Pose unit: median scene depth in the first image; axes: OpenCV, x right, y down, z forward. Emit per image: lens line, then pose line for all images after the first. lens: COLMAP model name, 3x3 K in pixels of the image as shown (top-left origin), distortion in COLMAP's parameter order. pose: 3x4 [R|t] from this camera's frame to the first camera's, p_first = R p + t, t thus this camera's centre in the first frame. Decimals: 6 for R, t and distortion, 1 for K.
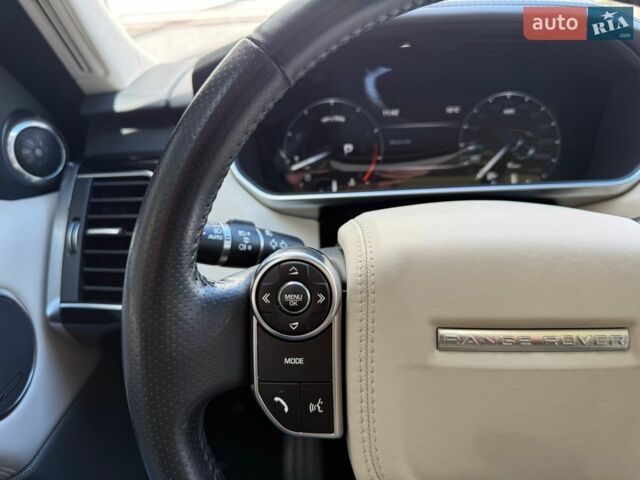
lens RADIAL K [[471.1, 0, 317.9], [0, 471.1, 229.9], [0, 0, 1]] dist [-0.039388, -0.002227]
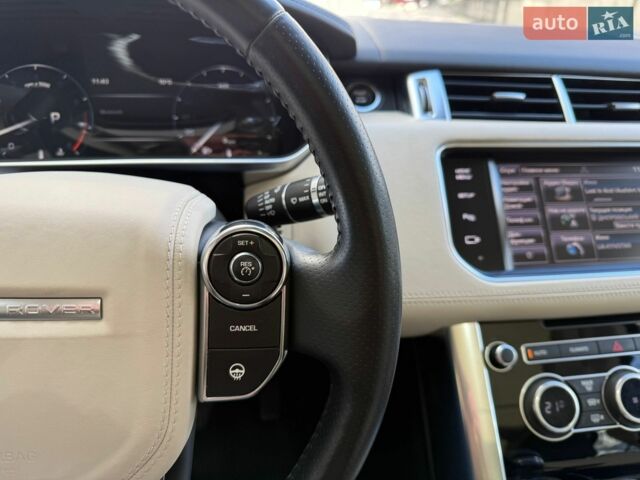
lens RADIAL K [[454.6, 0, 322.3], [0, 454.6, 241.6], [0, 0, 1]] dist [0.053570, -0.065160]
pose [[0.990811, 0.009312, 0.134934, 0.489152], [-0.020013, 0.996739, 0.078168, -0.000823], [-0.133766, -0.080150, 0.987767, -0.031659]]
